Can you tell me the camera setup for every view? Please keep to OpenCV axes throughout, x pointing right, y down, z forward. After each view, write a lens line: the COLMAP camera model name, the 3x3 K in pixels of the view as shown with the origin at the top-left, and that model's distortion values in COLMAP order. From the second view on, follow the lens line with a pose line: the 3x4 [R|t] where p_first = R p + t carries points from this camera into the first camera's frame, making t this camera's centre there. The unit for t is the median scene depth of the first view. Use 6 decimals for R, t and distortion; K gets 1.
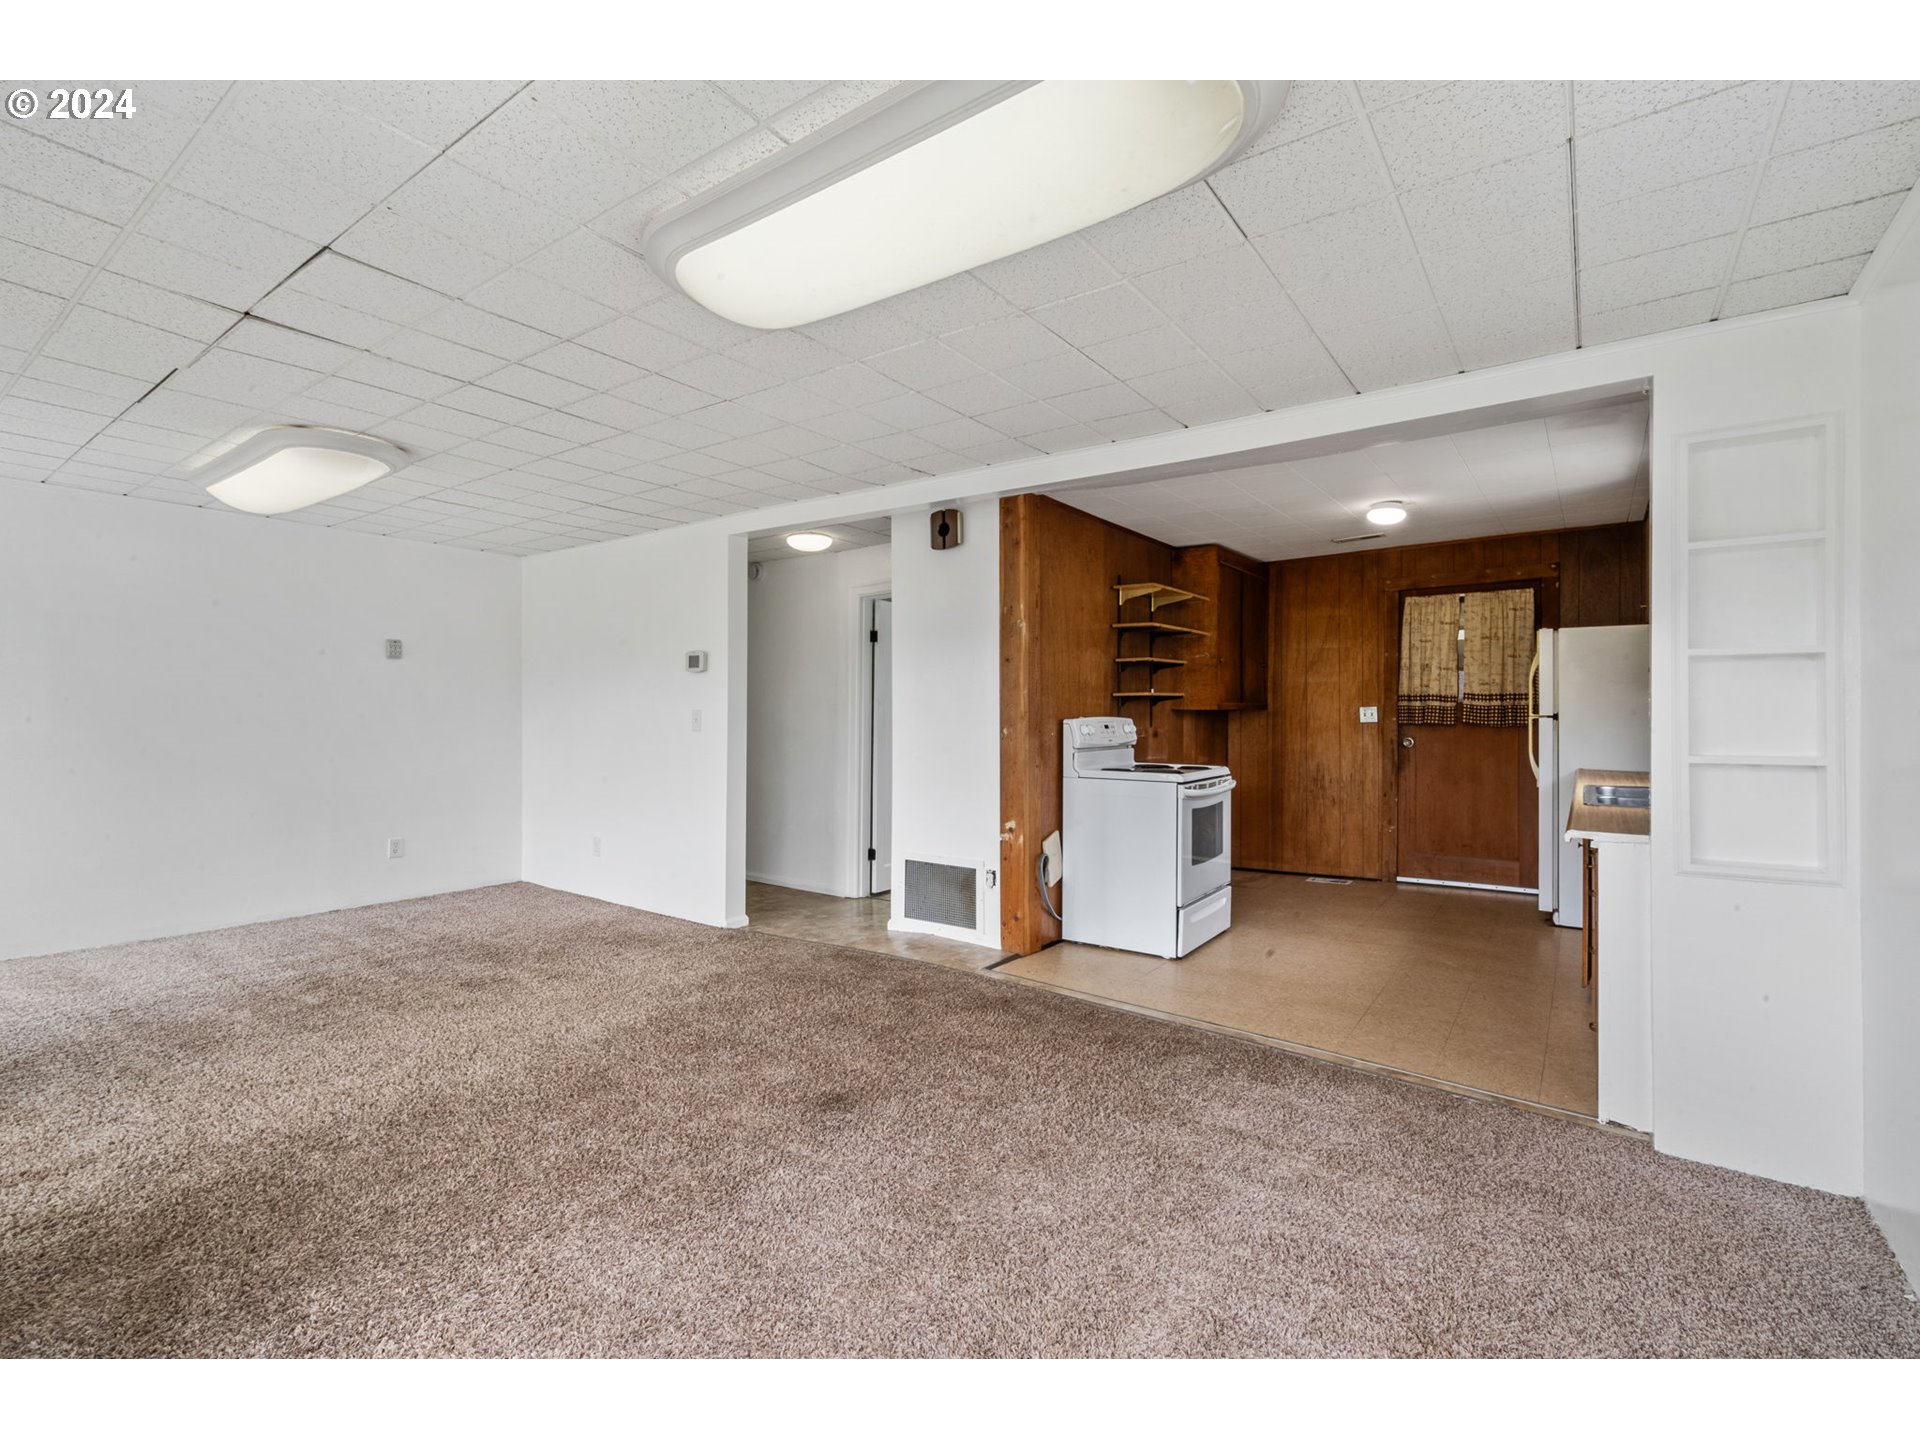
lens RADIAL K [[866.4, 0, 954.1], [0, 866.4, 708.6], [0, 0, 1]] dist [0.012000, 0.000192]
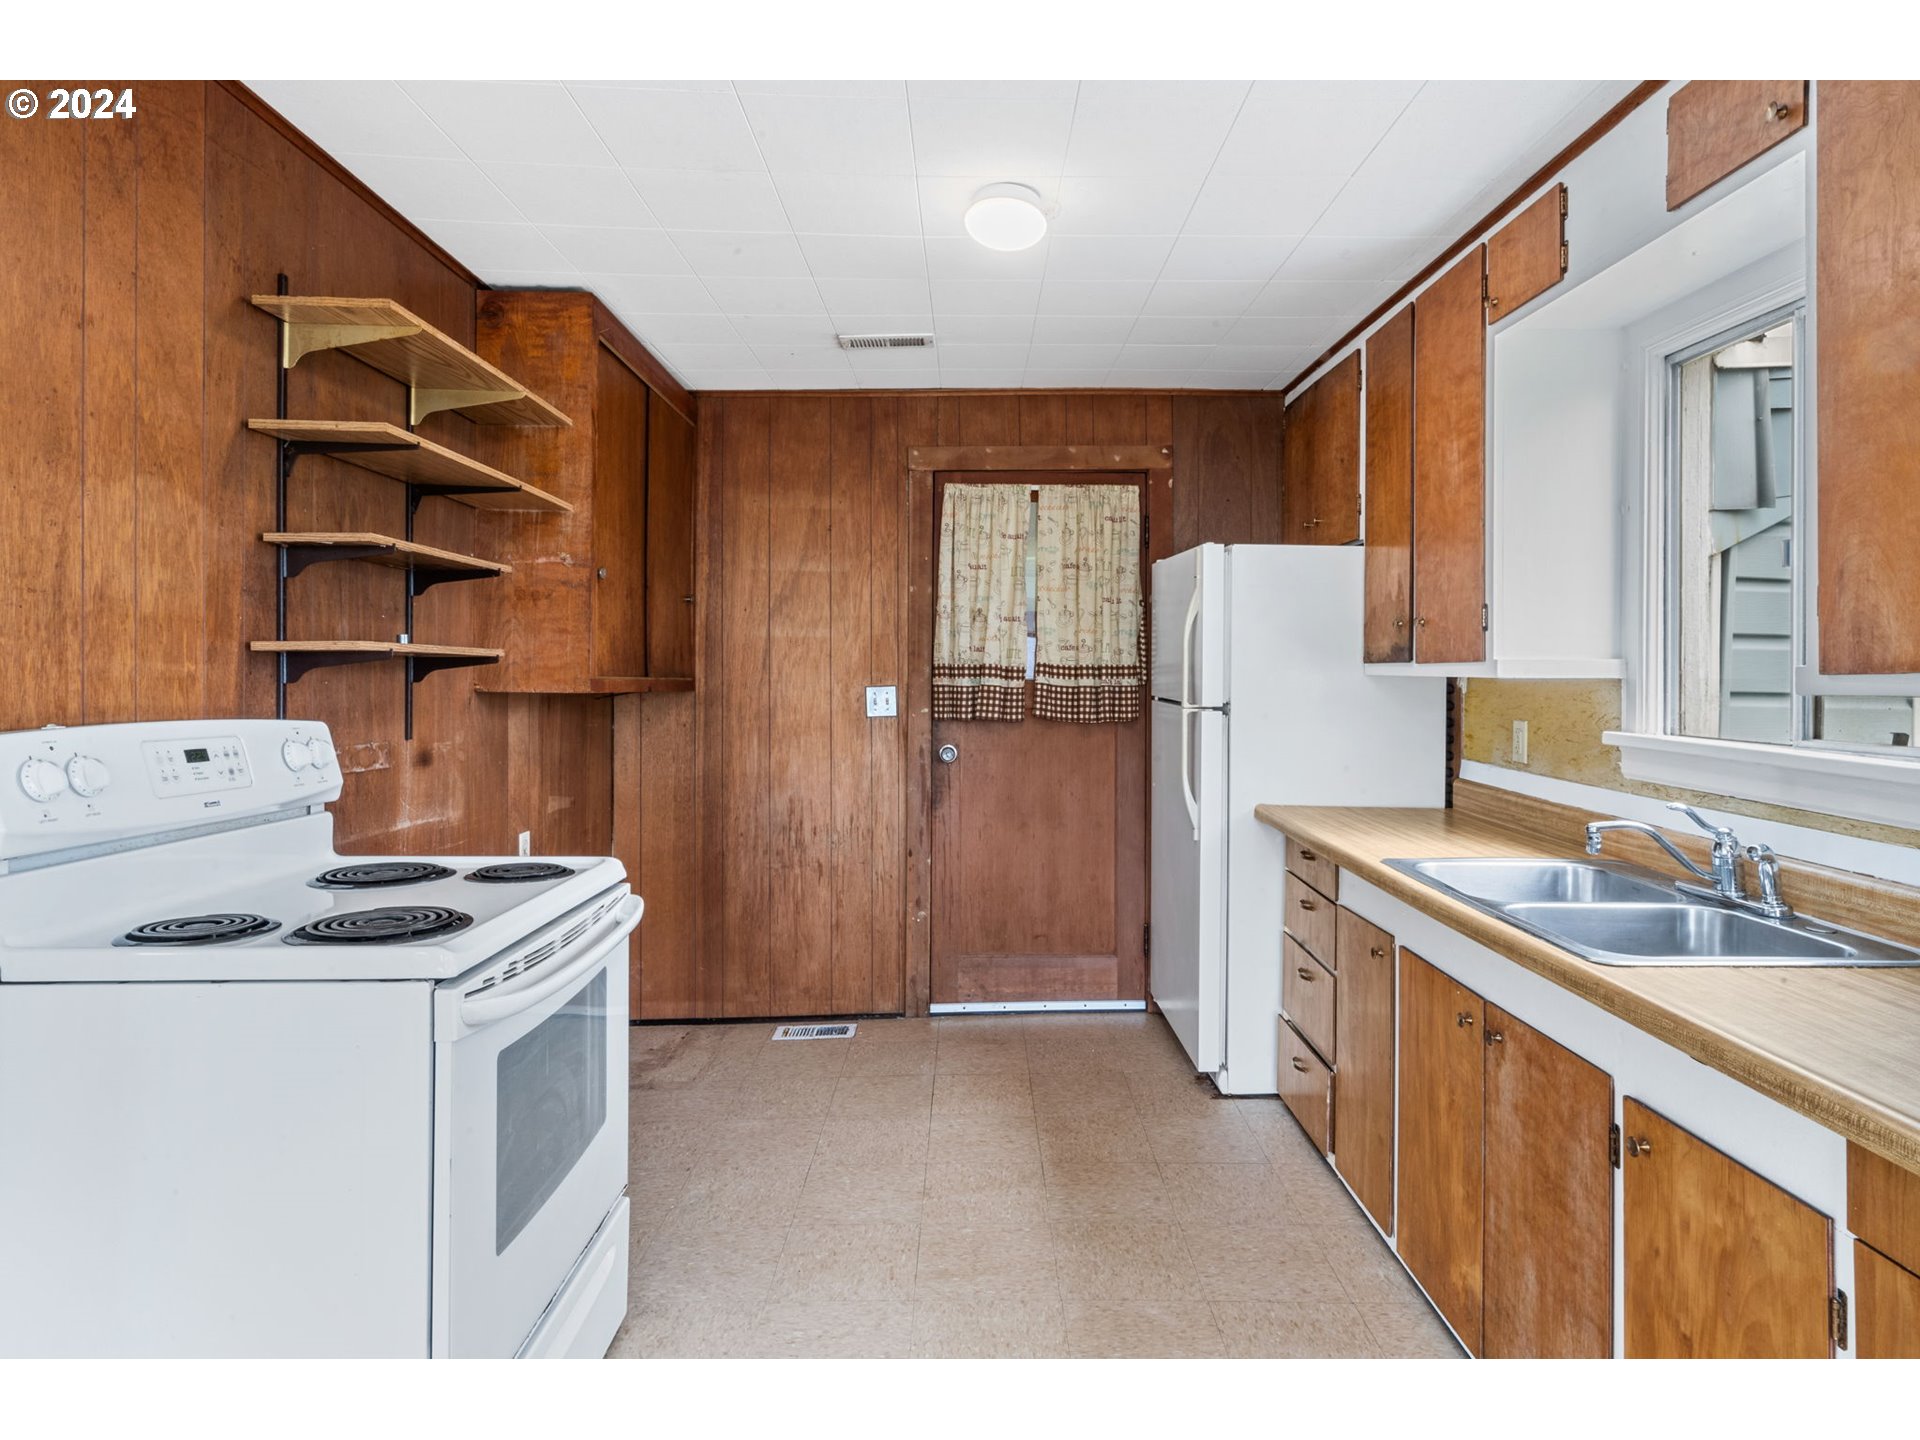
lens RADIAL K [[1073.3, 0, 958.9], [0, 1073.3, 685.2], [0, 0, 1]] dist [0.004470, -0.000756]
pose [[0.811990, 0.005802, 0.583642, 0.141636], [-0.006101, 0.999980, -0.001454, -0.002429], [-0.583639, -0.002380, 0.812010, 0.464134]]
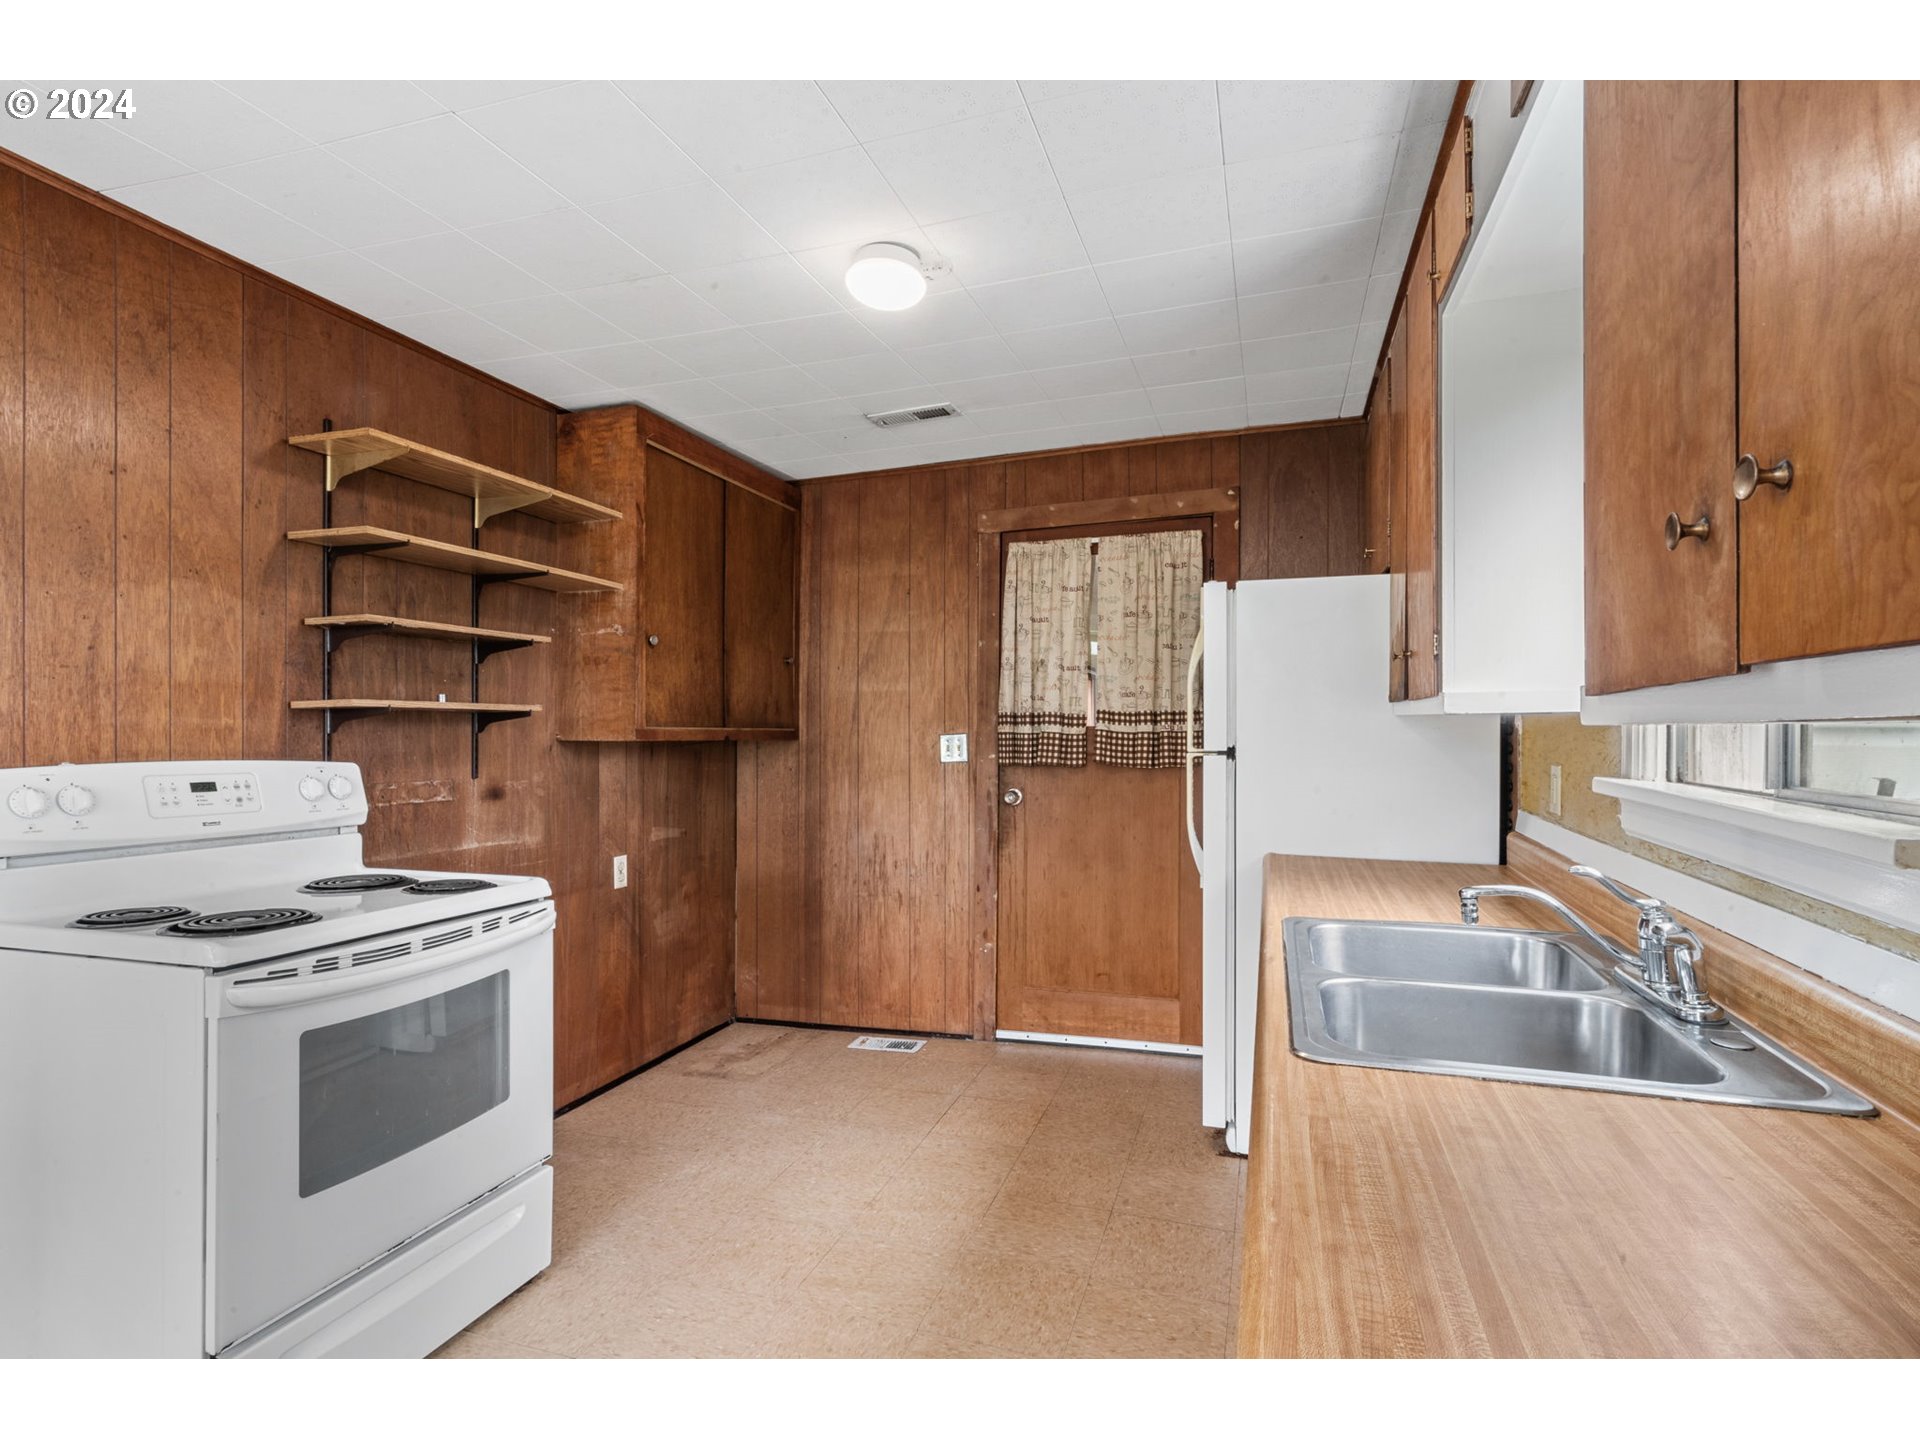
lens RADIAL K [[943.3, 0, 918.8], [0, 943.3, 745.6], [0, 0, 1]] dist [0.000392, 0.000588]
pose [[0.963506, -0.004051, 0.267656, 0.300844], [0.002105, 0.999969, 0.007556, 0.000474], [-0.267678, -0.006717, 0.963485, 0.424229]]
